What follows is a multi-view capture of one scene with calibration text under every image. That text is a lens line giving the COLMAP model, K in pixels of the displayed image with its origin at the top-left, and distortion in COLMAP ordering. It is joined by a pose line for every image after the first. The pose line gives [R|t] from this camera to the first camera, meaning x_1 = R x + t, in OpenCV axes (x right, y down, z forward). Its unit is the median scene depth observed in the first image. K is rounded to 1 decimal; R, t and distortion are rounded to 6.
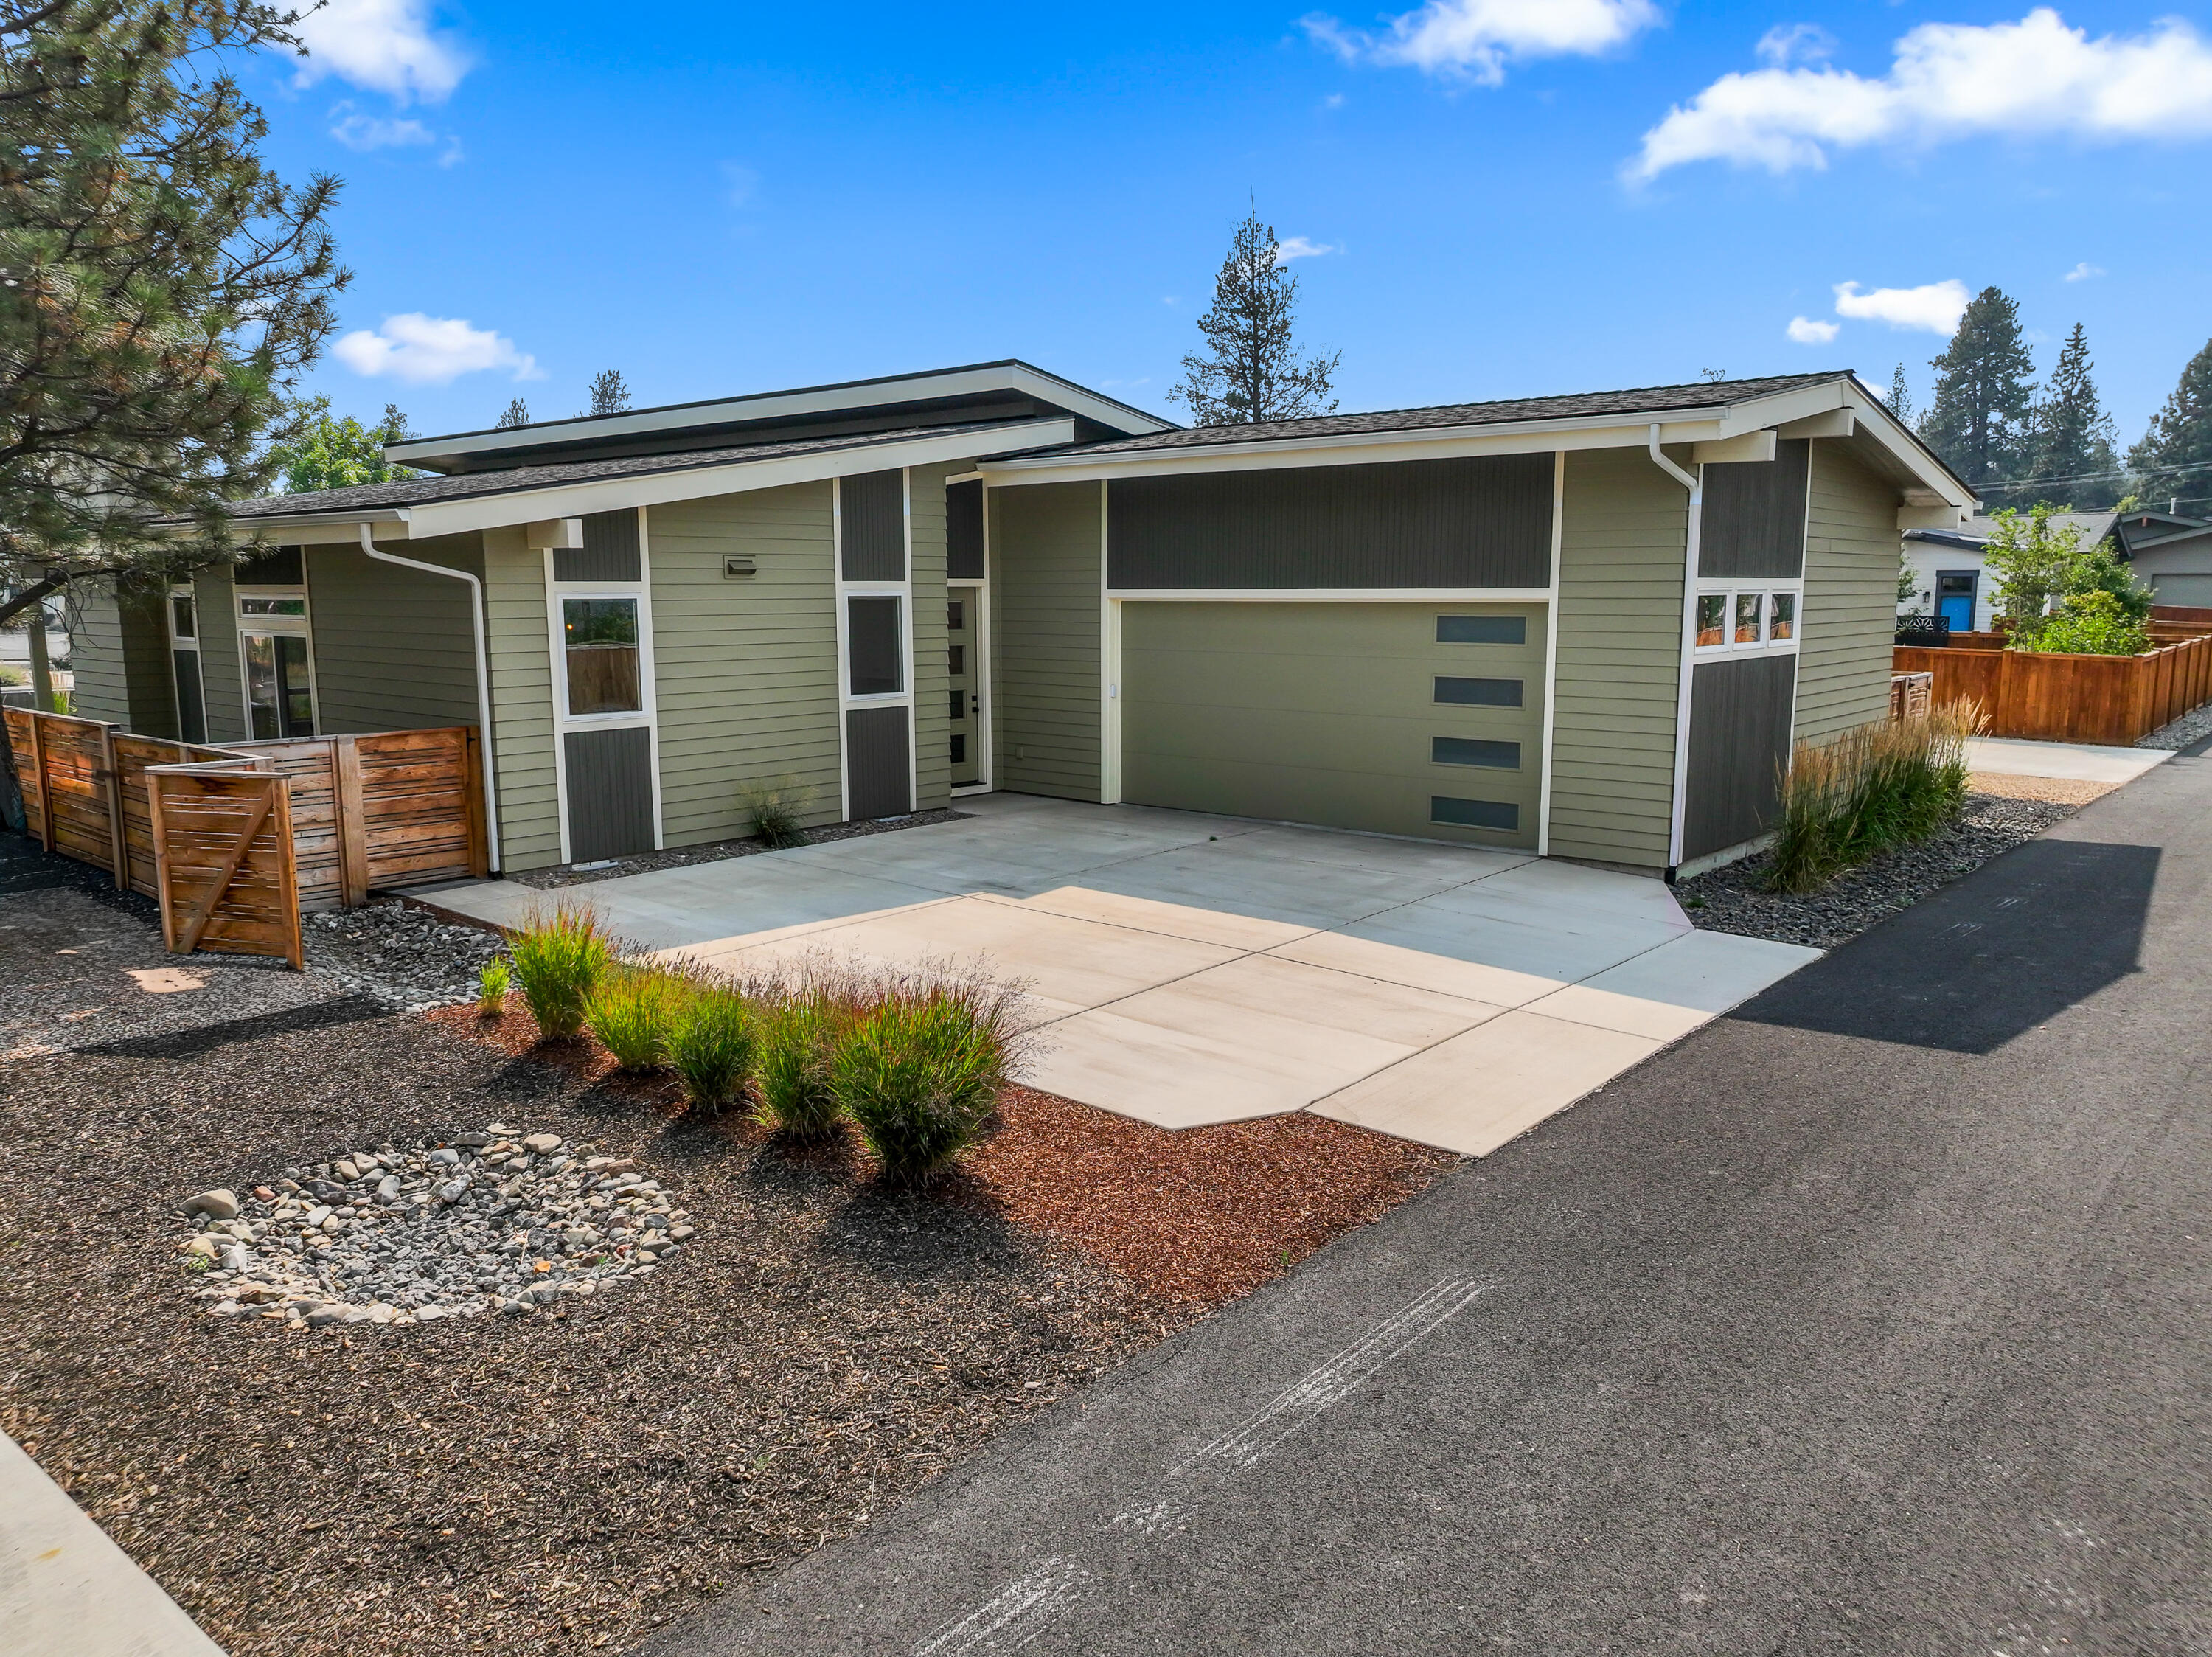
lens RADIAL K [[1572.3, 0, 1106.0], [0, 1572.3, 828.5], [0, 0, 1]] dist [0.003230, 0.002016]
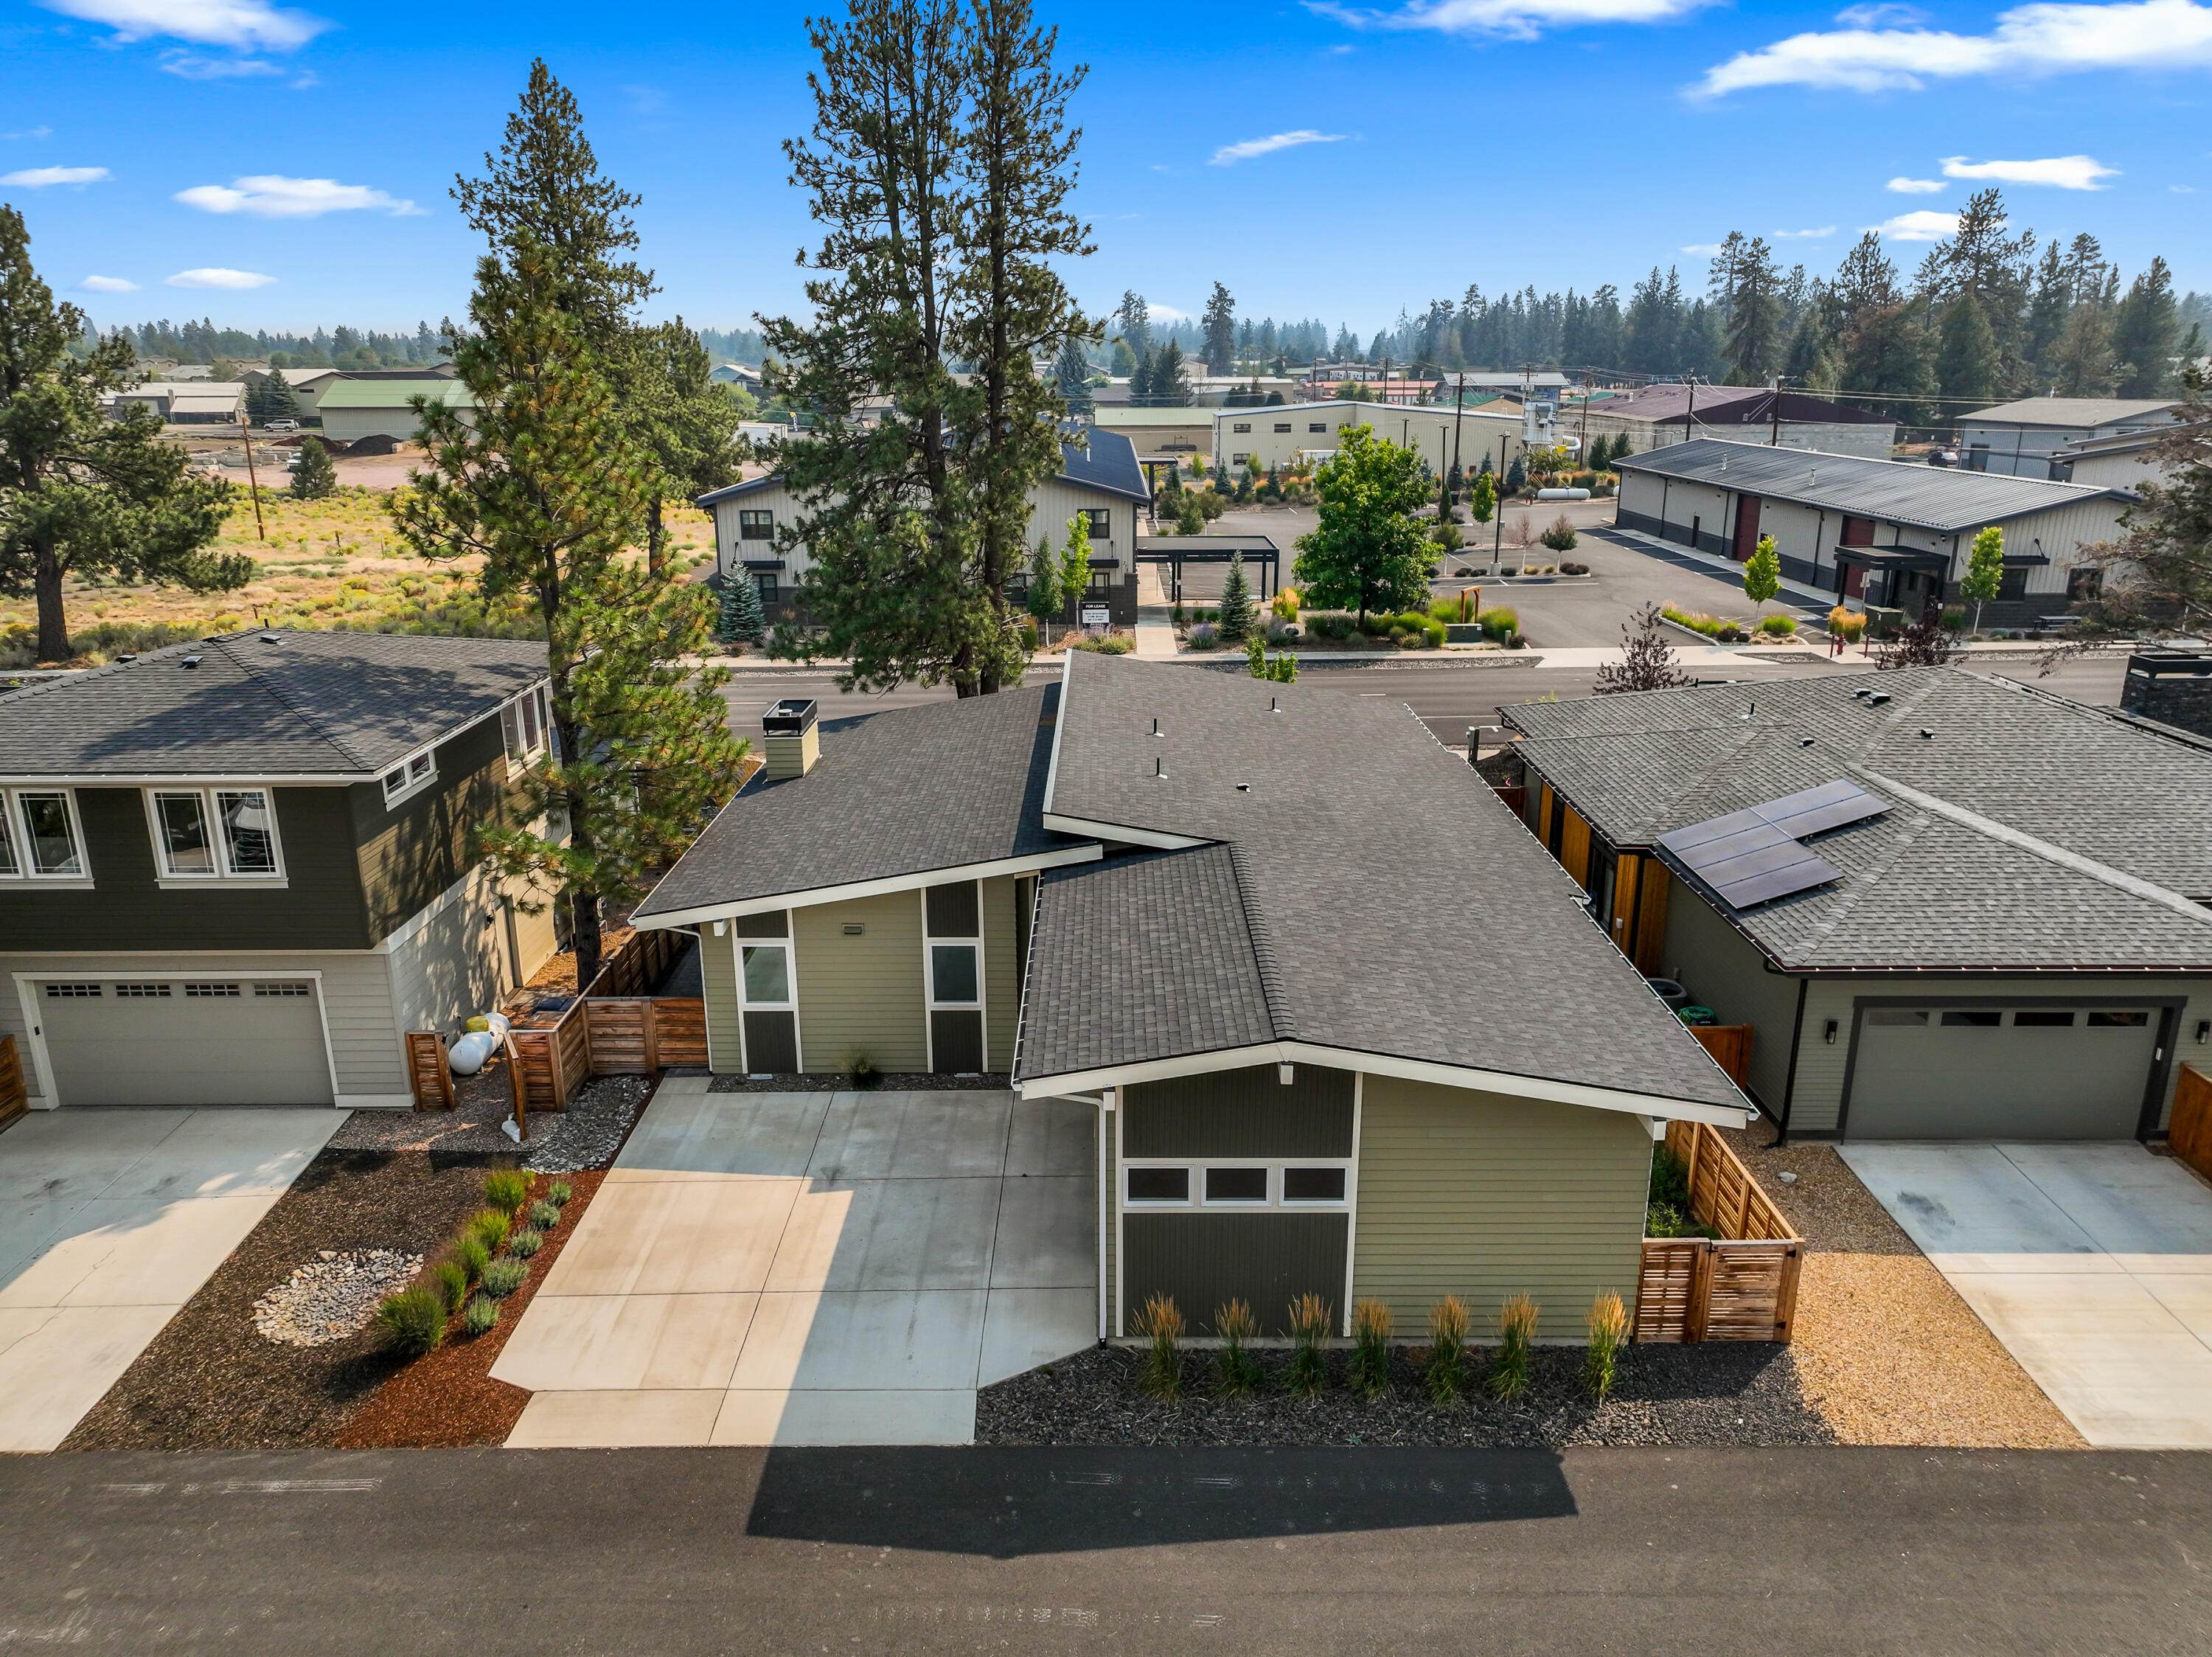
lens RADIAL K [[1558.7, 0, 1106.0], [0, 1558.7, 828.5], [0, 0, 1]] dist [-0.002585, 0.022791]
pose [[0.646328, 0.222661, -0.729851, 1.191276], [-0.111876, 0.973795, 0.198009, -0.652306], [0.754813, -0.046326, 0.654302, 0.081679]]
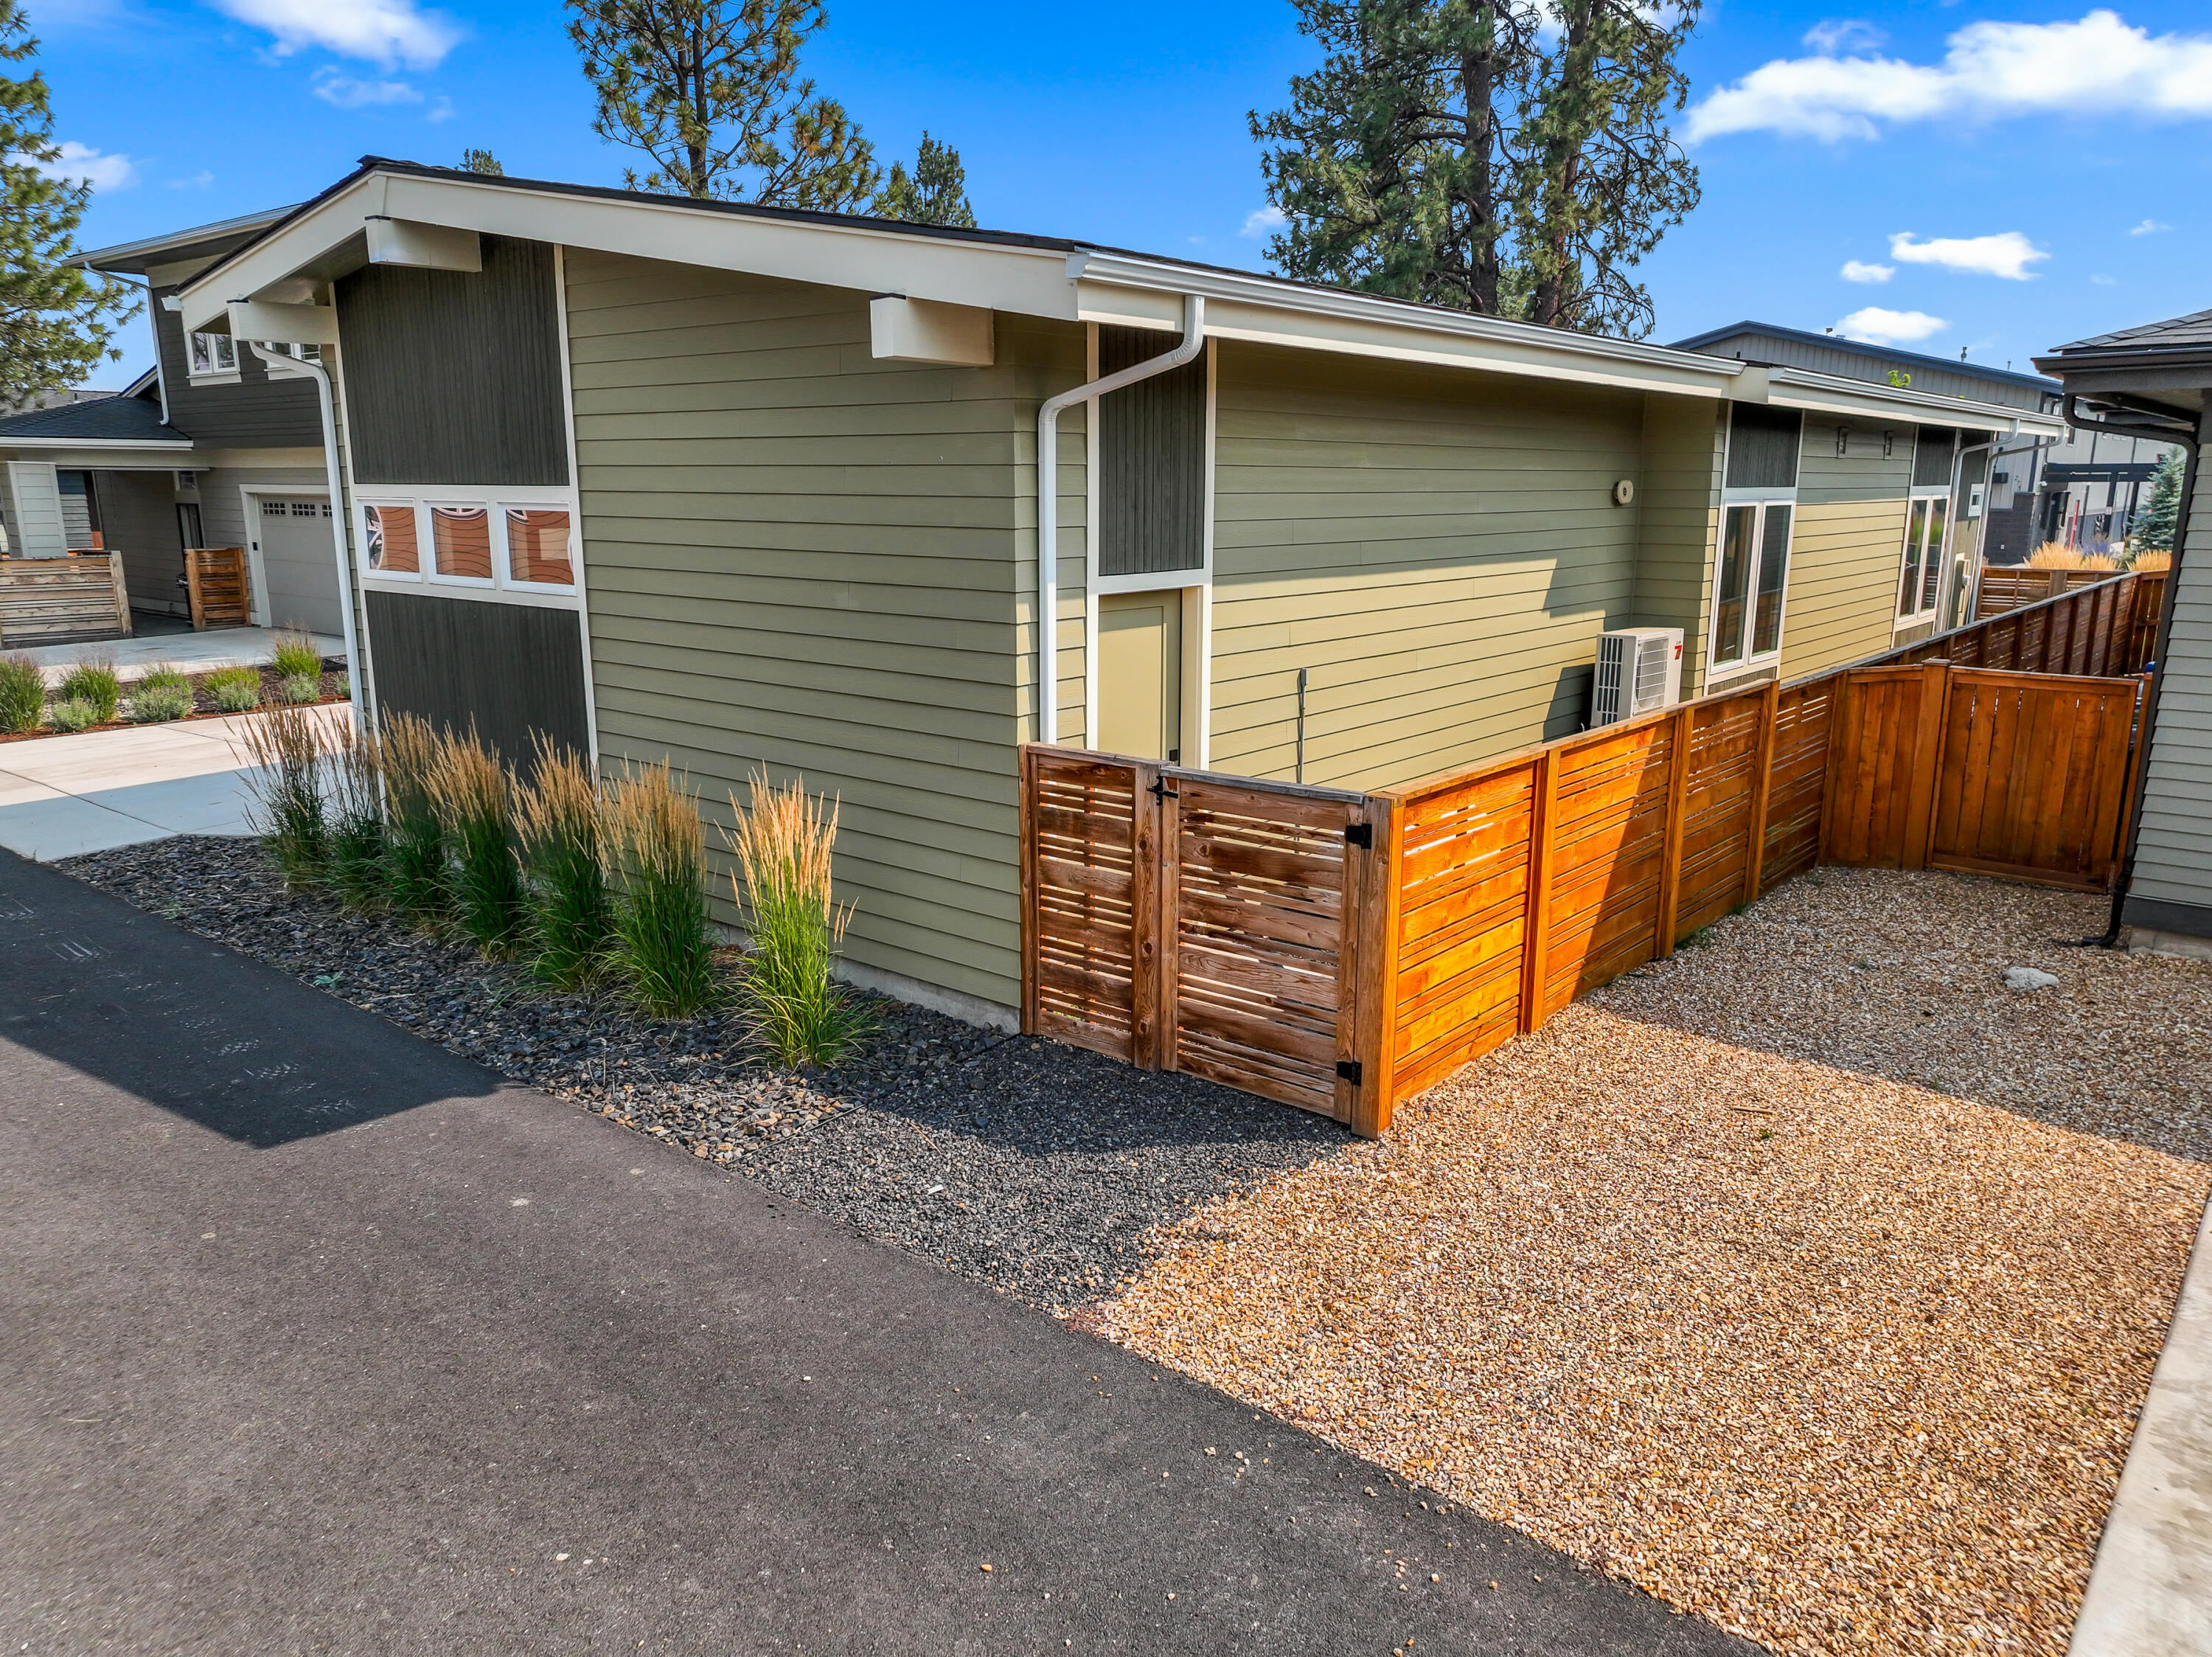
lens RADIAL K [[1558.7, 0, 1106.0], [0, 1558.7, 828.5], [0, 0, 1]] dist [-0.002585, 0.022791]
pose [[0.014900, 0.224158, -0.974439, 1.107009], [-0.148250, 0.964271, 0.219552, -0.203786], [0.988838, 0.141189, 0.047599, 1.245214]]
